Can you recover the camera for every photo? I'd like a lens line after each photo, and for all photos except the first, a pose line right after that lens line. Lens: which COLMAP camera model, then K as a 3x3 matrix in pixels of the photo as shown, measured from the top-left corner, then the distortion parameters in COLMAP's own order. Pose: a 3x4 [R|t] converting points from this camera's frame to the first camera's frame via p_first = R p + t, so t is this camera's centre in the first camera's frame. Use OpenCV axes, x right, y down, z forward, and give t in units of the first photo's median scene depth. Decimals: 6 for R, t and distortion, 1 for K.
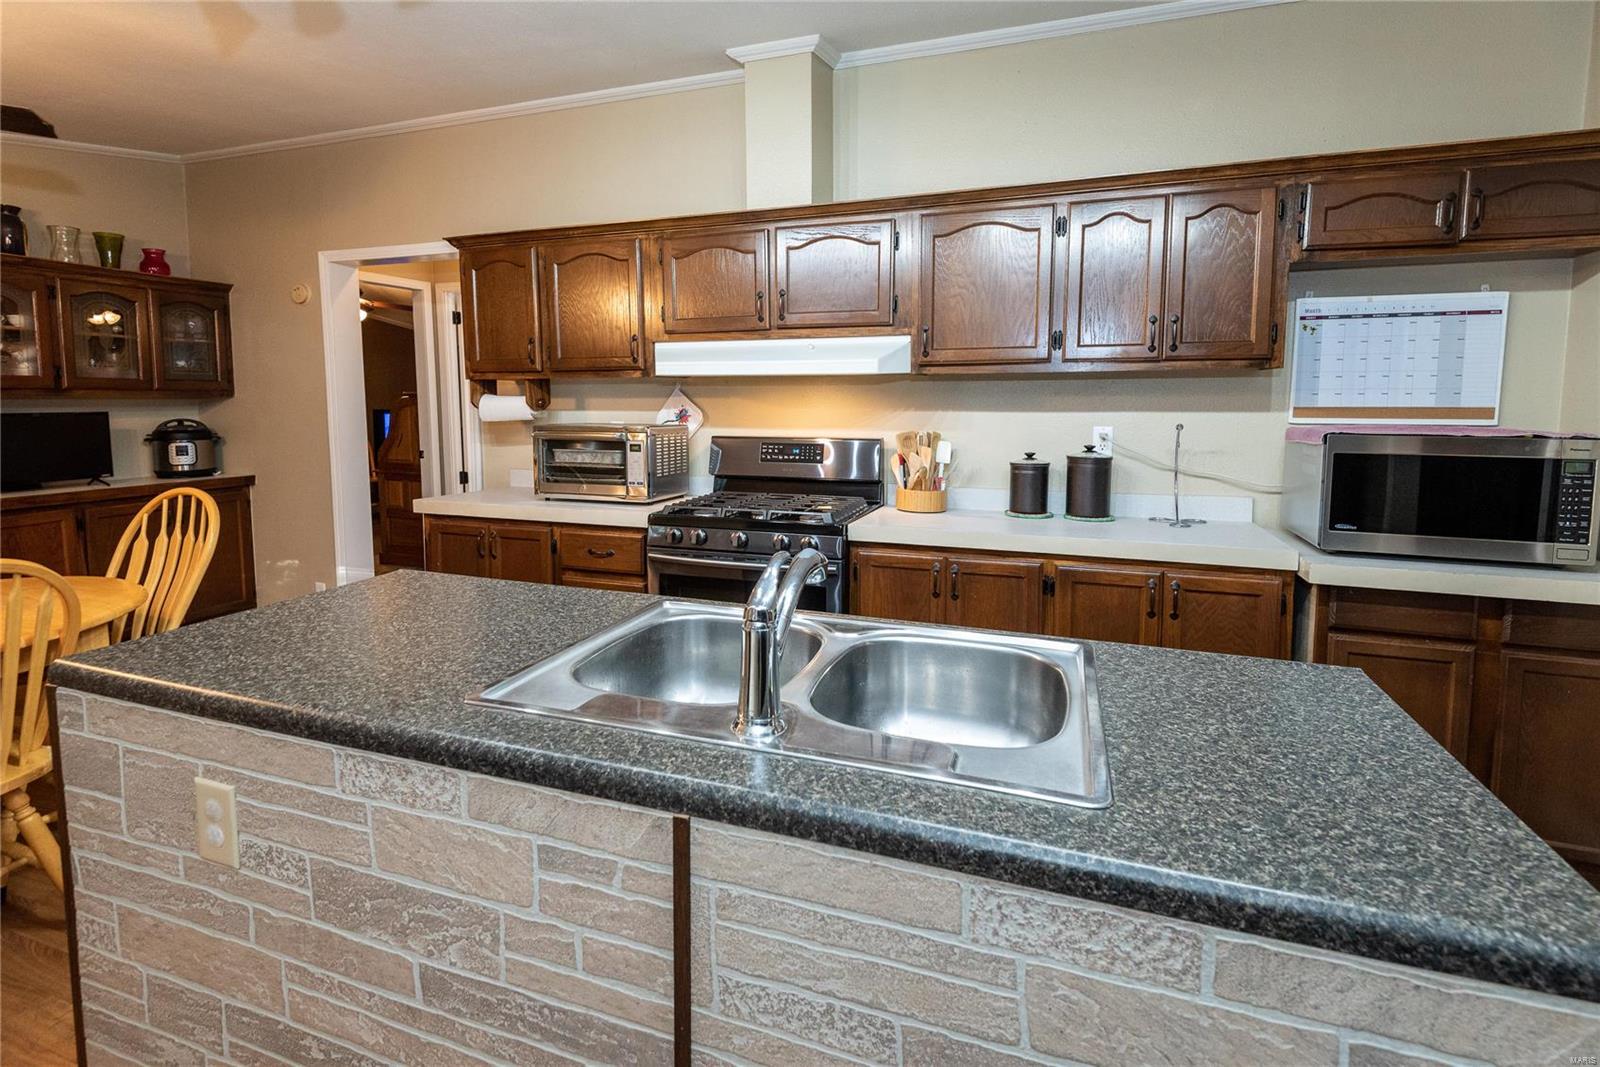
lens RADIAL K [[764.0, 0, 799.9], [0, 764.0, 482.0], [0, 0, 1]] dist [0.021609, -0.016597]
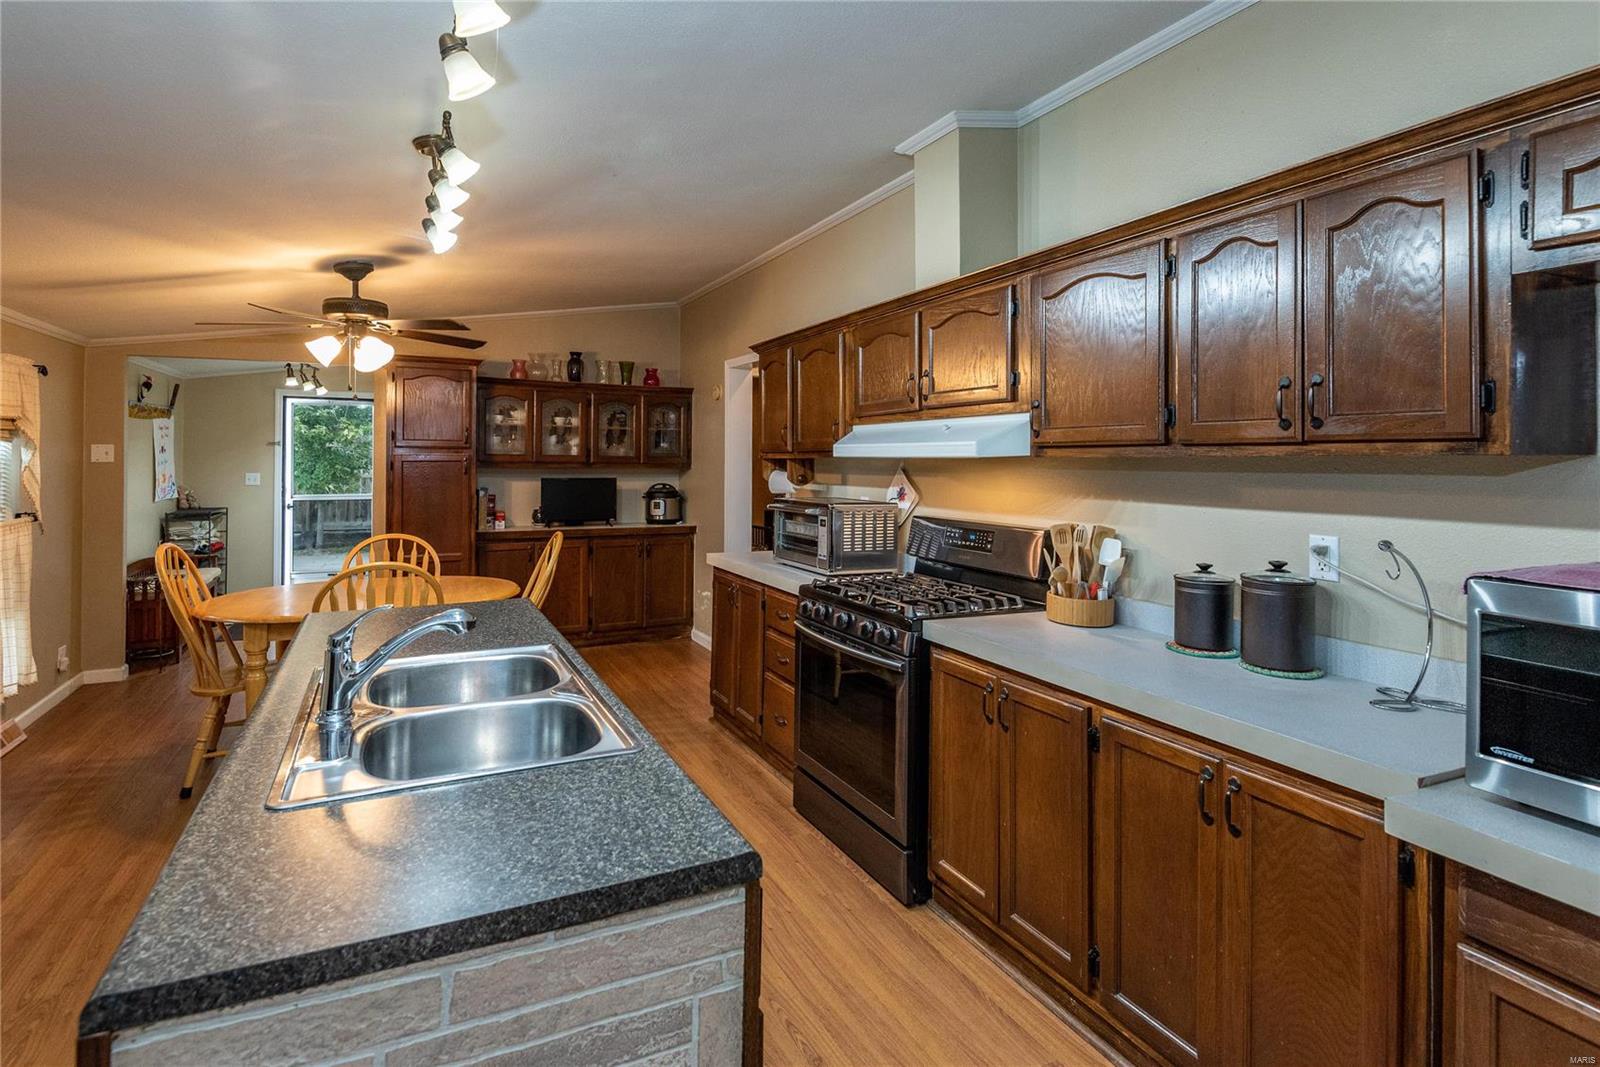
lens RADIAL K [[793.6, 0, 748.1], [0, 793.6, 479.0], [0, 0, 1]] dist [0.047019, -0.036175]
pose [[0.685234, 0.020915, -0.728022, 0.544923], [-0.081580, 0.995501, -0.048186, -0.045523], [0.723739, 0.092411, 0.683858, 0.153351]]
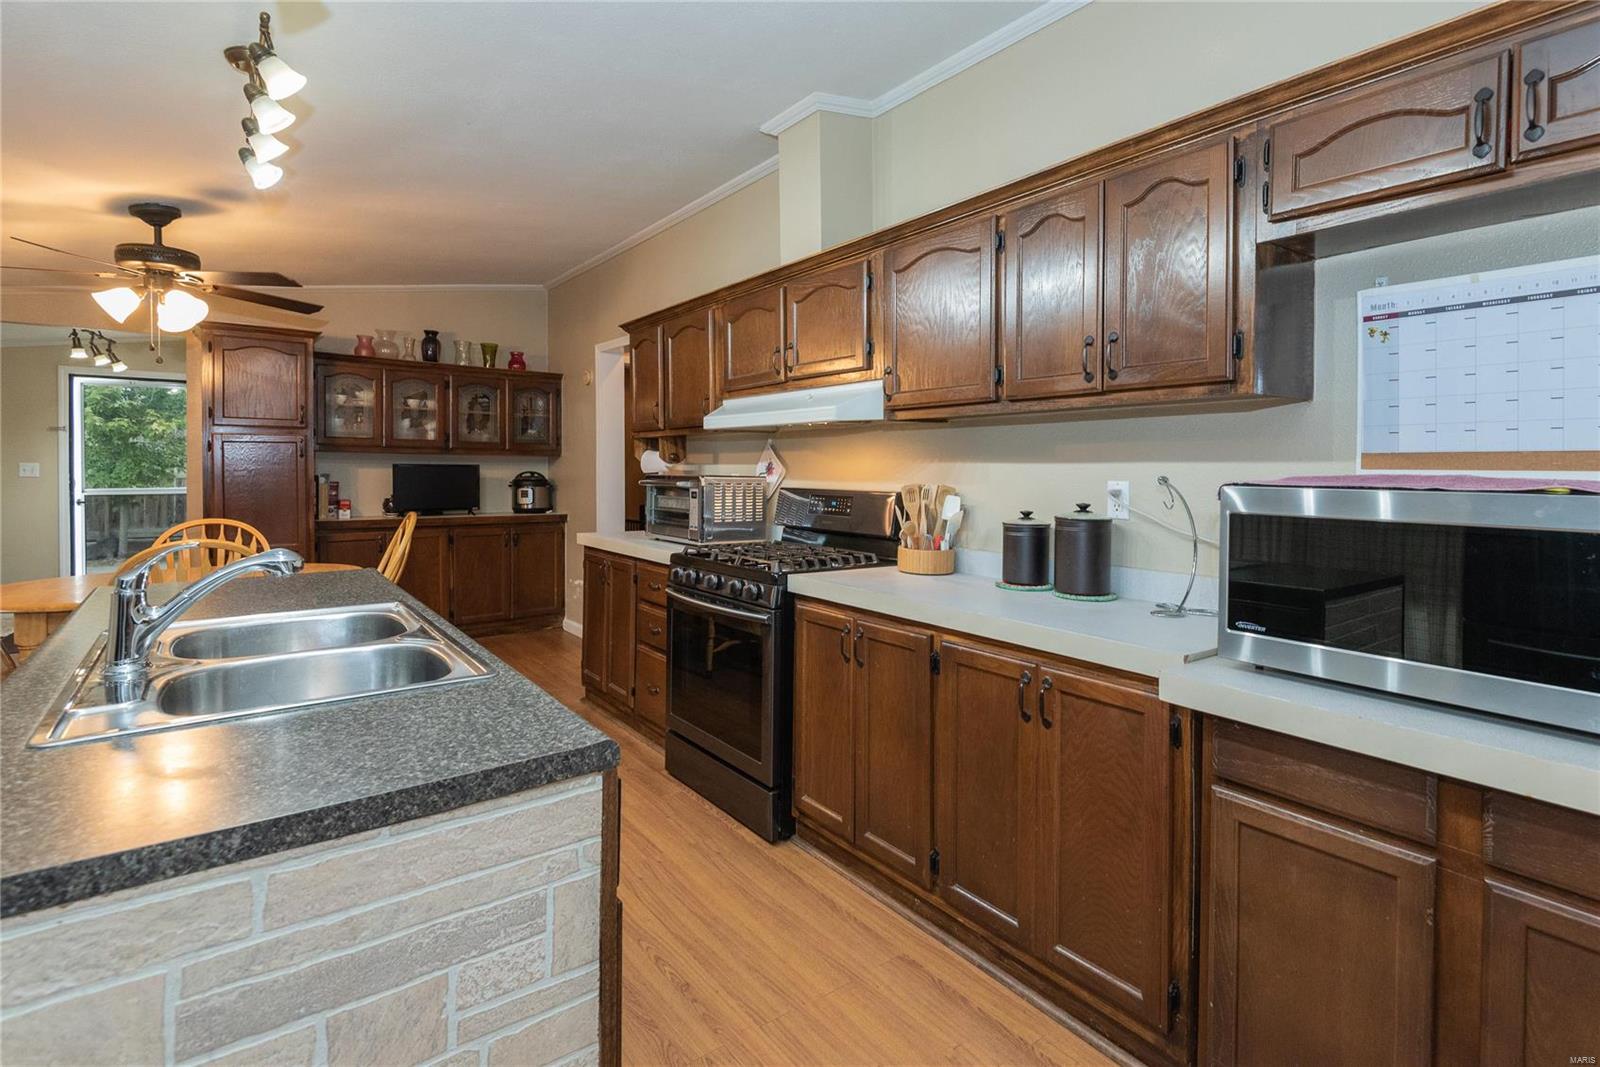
lens RADIAL K [[768.9, 0, 804.2], [0, 768.9, 502.6], [0, 0, 1]] dist [0.023042, -0.015635]
pose [[0.832844, 0.030641, -0.552660, 0.548360], [-0.066277, 0.996804, -0.044611, 0.005351], [0.549526, 0.073783, 0.832212, 0.167933]]
